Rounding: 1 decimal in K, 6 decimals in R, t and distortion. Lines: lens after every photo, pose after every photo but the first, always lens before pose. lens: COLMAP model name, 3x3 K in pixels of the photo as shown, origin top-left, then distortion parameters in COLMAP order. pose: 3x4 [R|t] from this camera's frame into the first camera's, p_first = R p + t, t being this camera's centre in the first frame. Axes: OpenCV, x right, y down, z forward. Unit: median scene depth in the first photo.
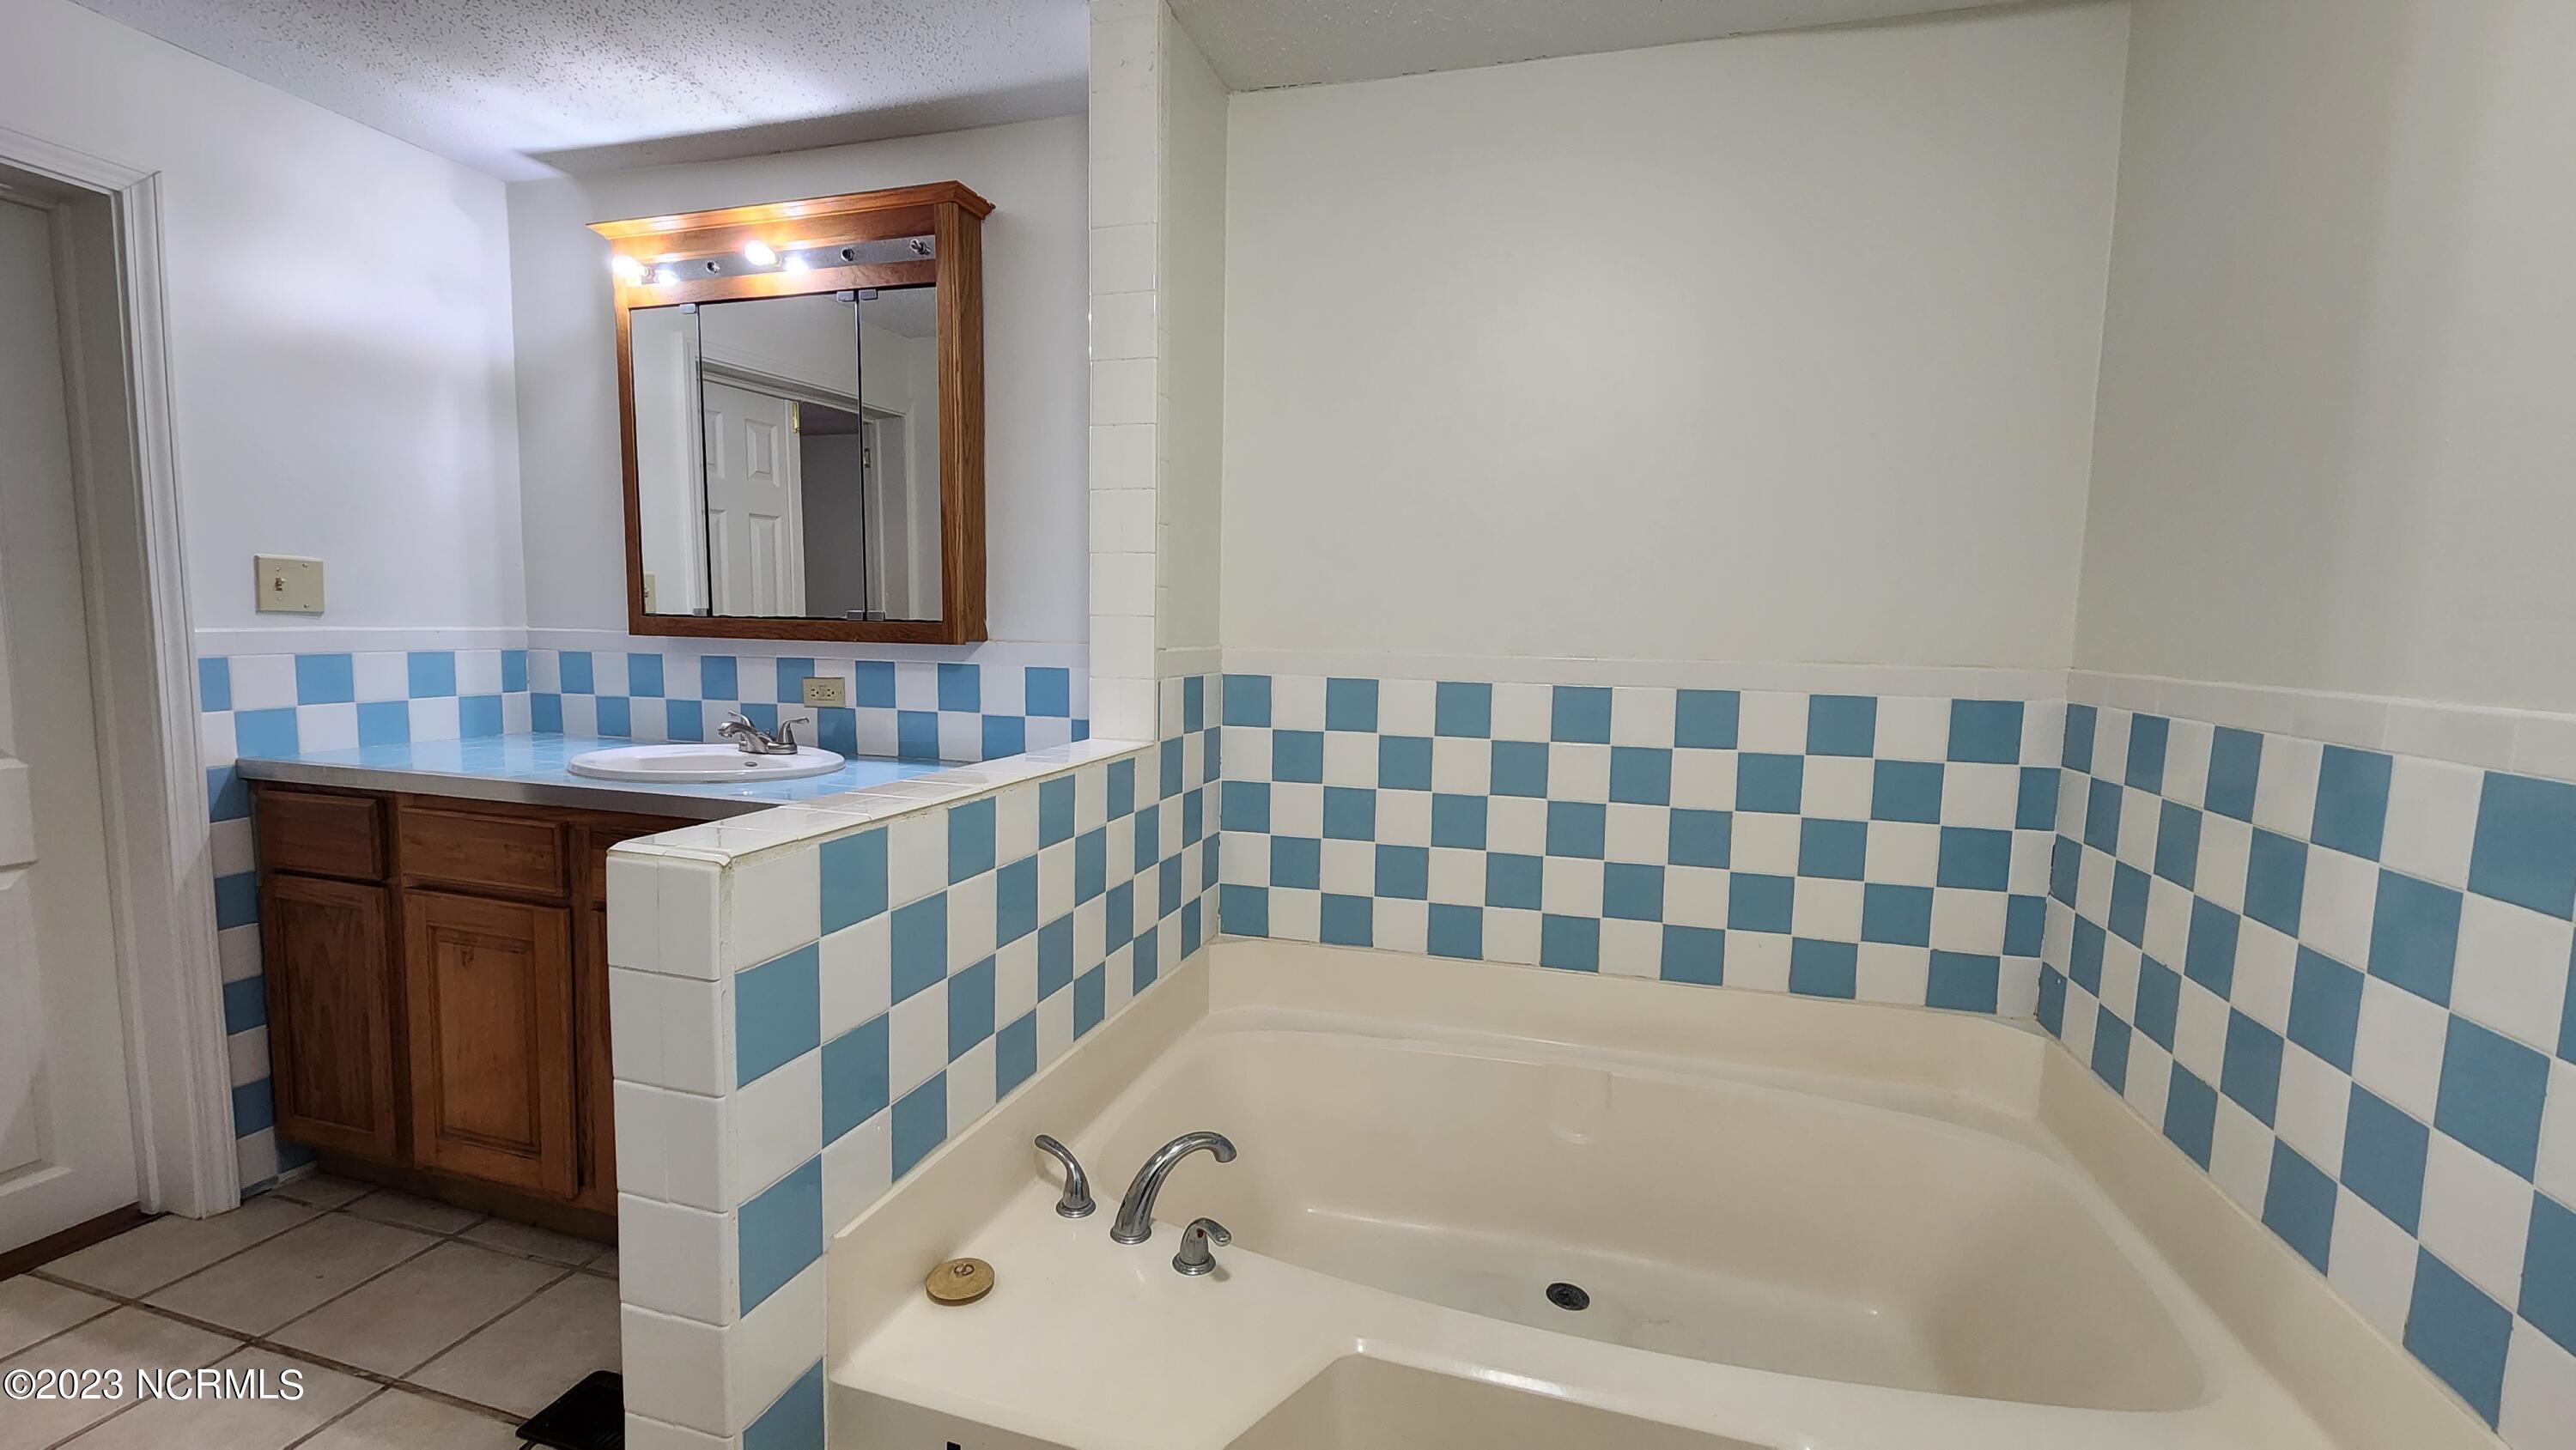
lens RADIAL K [[1054.5, 0, 1283.1], [0, 1054.5, 727.8], [0, 0, 1]] dist [0.001991, 0.000307]
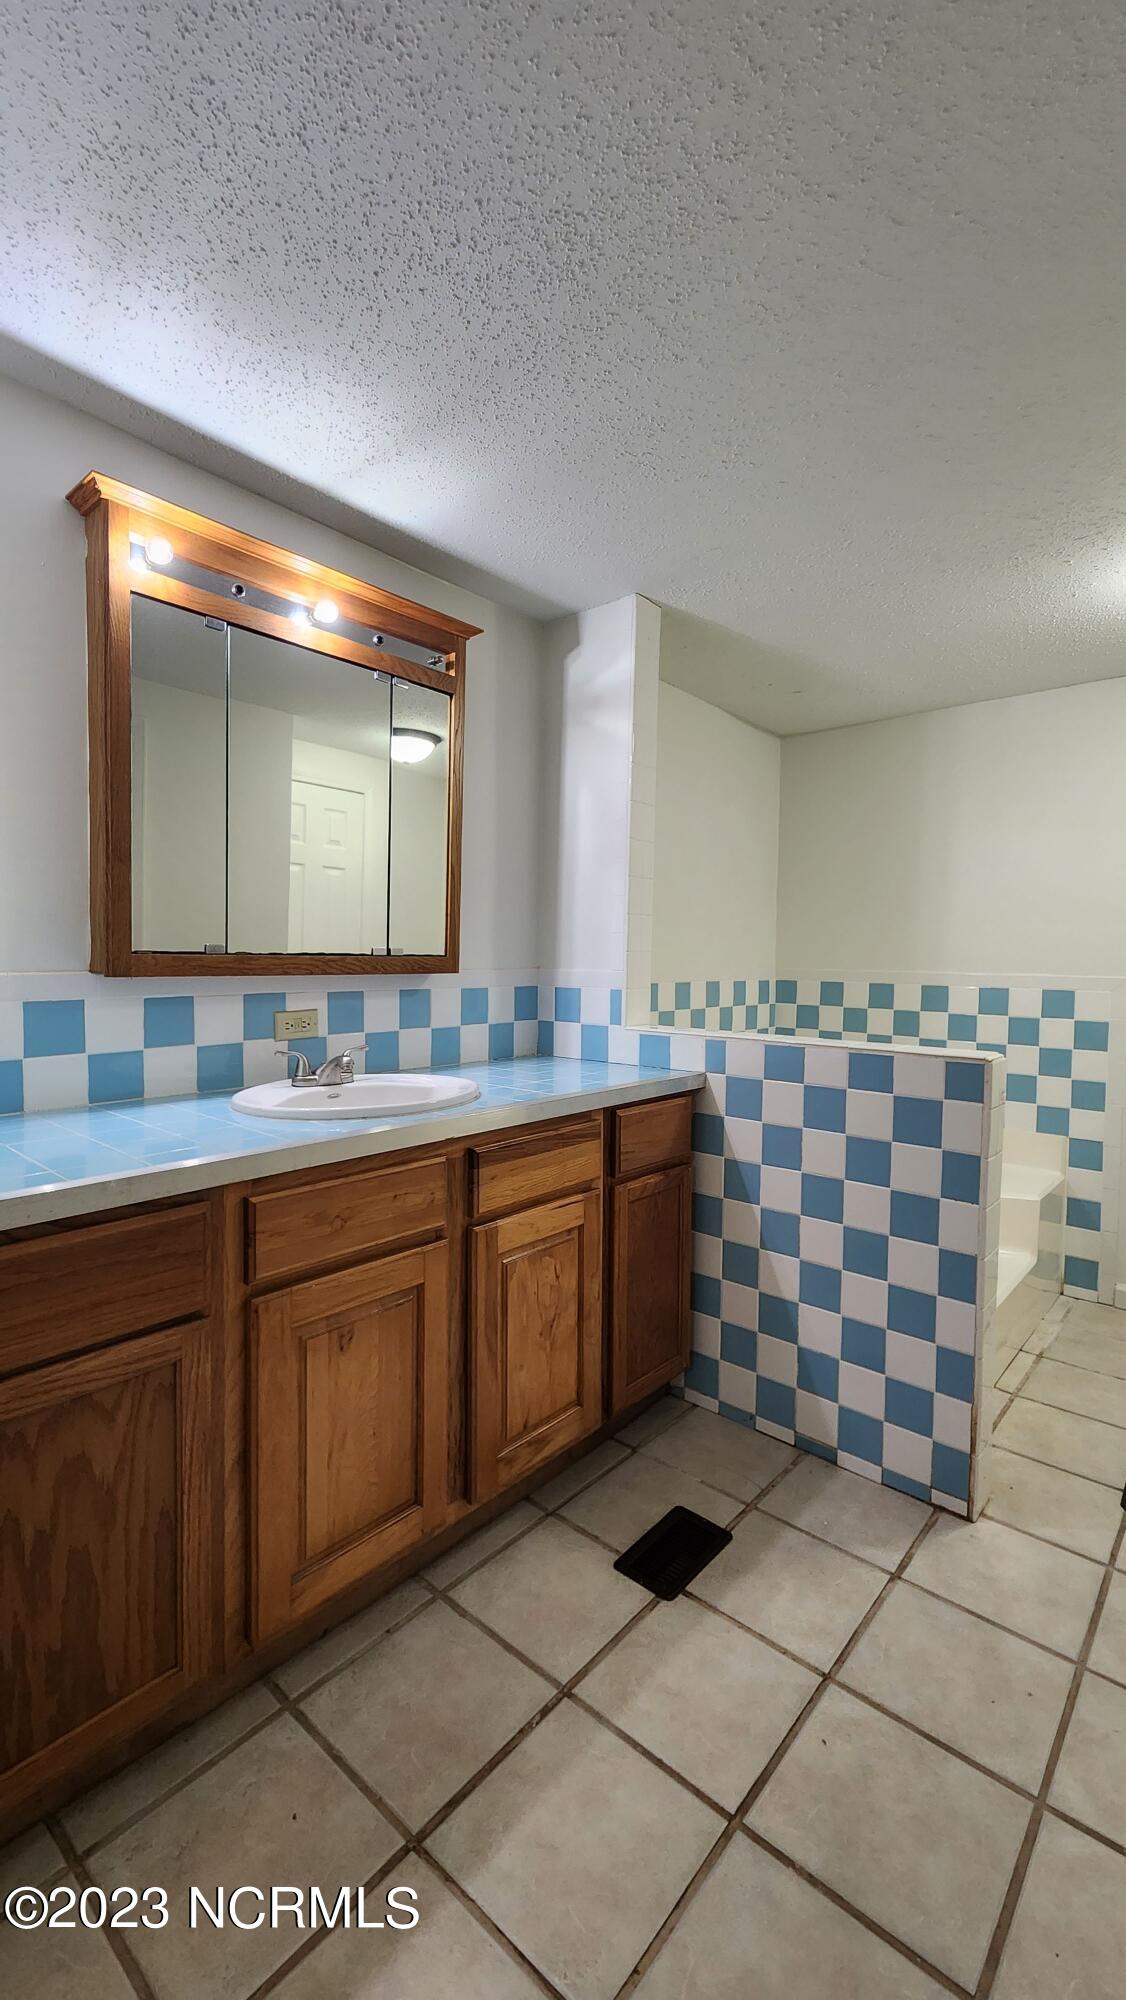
lens RADIAL K [[818.8, 0, 557.0], [0, 818.8, 999.2], [0, 0, 1]] dist [0.001991, 0.000307]
pose [[0.424958, -0.062555, 0.903049, -1.221088], [0.082342, 0.996145, 0.030256, -0.071597], [-0.901460, 0.061501, 0.428471, 0.488367]]
